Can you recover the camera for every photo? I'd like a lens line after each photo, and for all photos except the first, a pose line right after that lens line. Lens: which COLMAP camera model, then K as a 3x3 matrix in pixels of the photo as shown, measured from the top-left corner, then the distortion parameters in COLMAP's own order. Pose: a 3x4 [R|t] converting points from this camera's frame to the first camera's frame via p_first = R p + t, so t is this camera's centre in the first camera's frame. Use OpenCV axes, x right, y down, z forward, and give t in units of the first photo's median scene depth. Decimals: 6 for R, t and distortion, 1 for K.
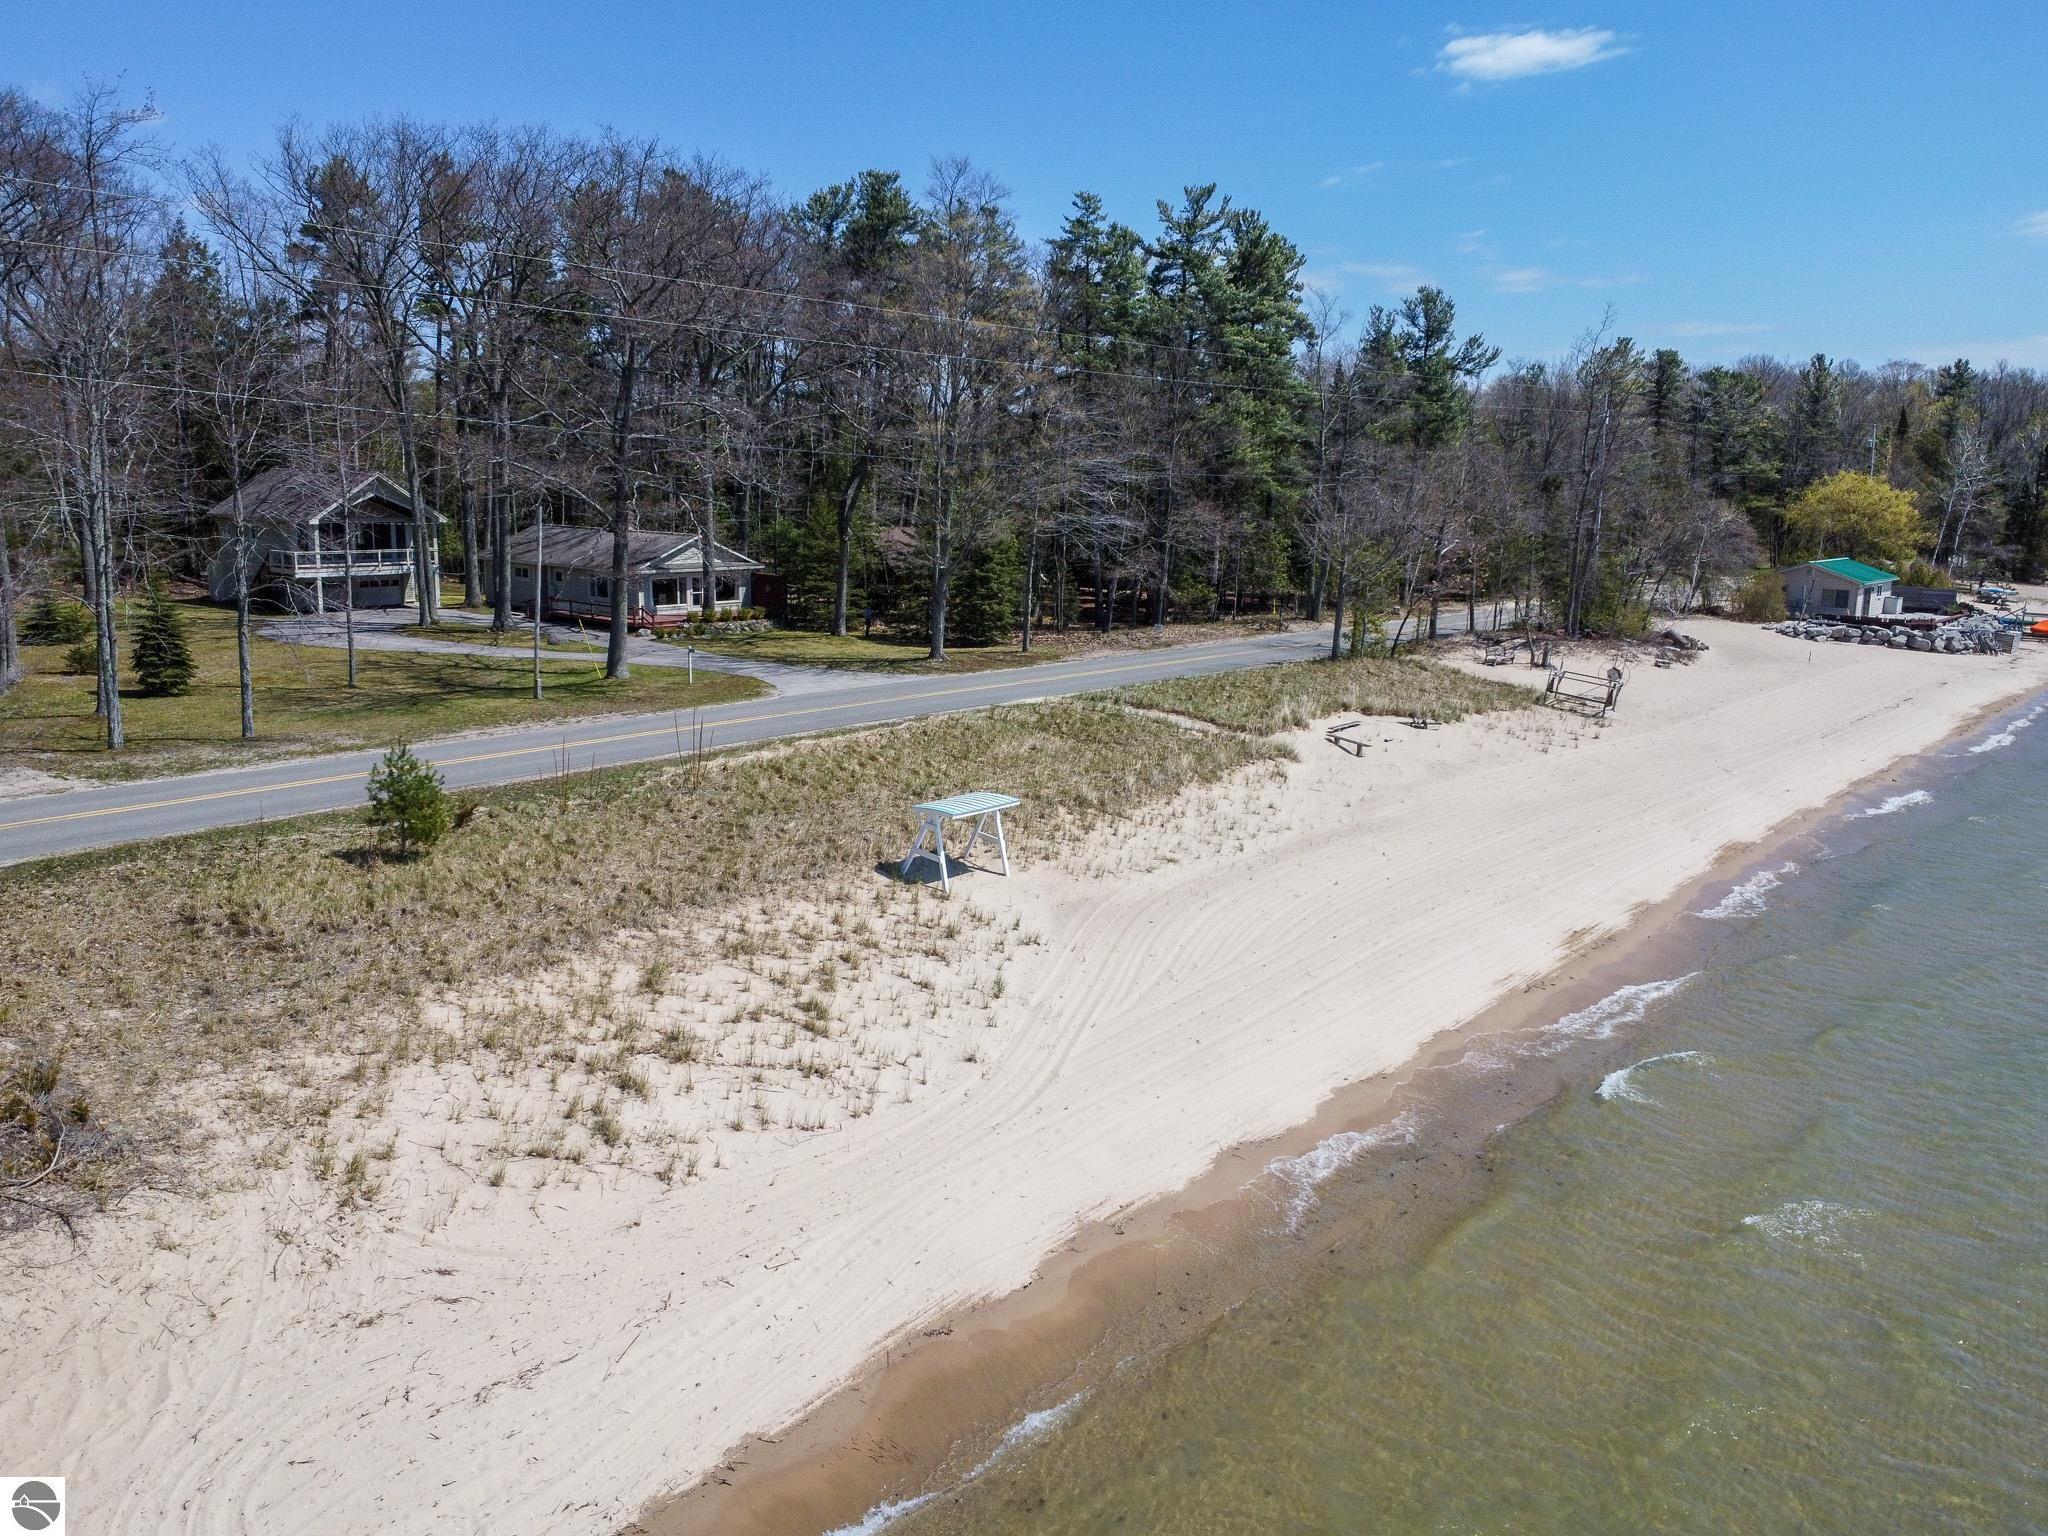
lens RADIAL K [[1540.7, 0, 1024.0], [0, 1540.7, 768.0], [0, 0, 1]] dist [0.005399, -0.001212]
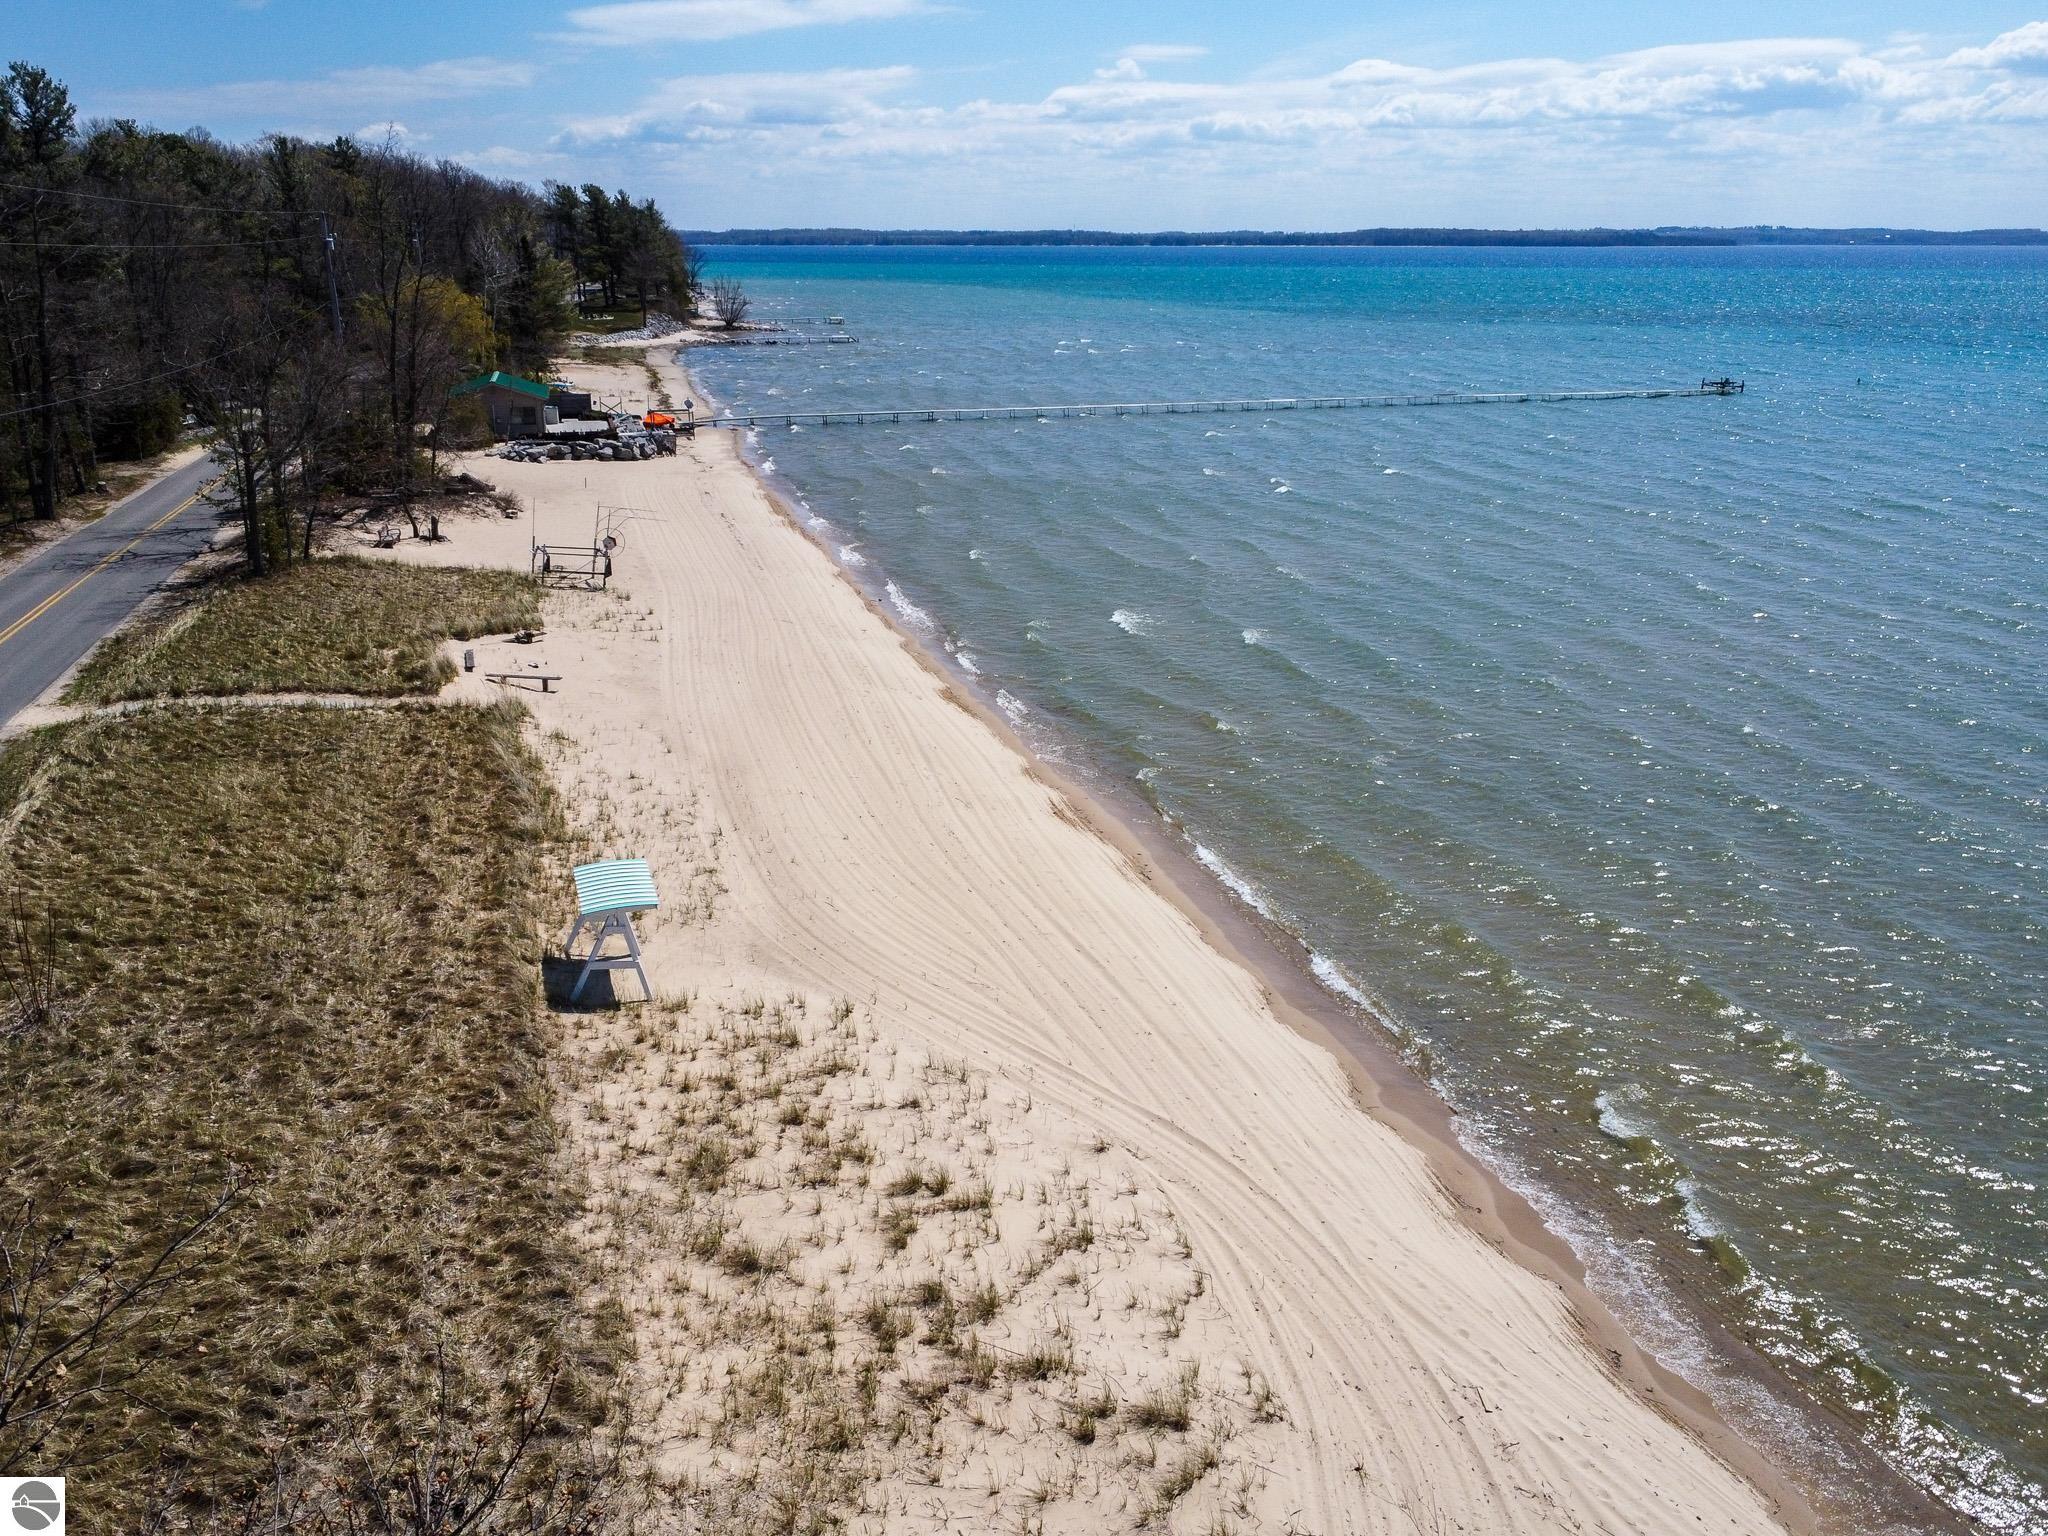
lens RADIAL K [[1607.9, 0, 1024.0], [0, 1607.9, 768.0], [0, 0, 1]] dist [-0.006080, -0.000847]
pose [[0.542433, -0.270869, 0.795234, -0.487864], [0.162283, 0.962550, 0.217165, -0.154620], [-0.824276, 0.011255, 0.566076, 0.328127]]
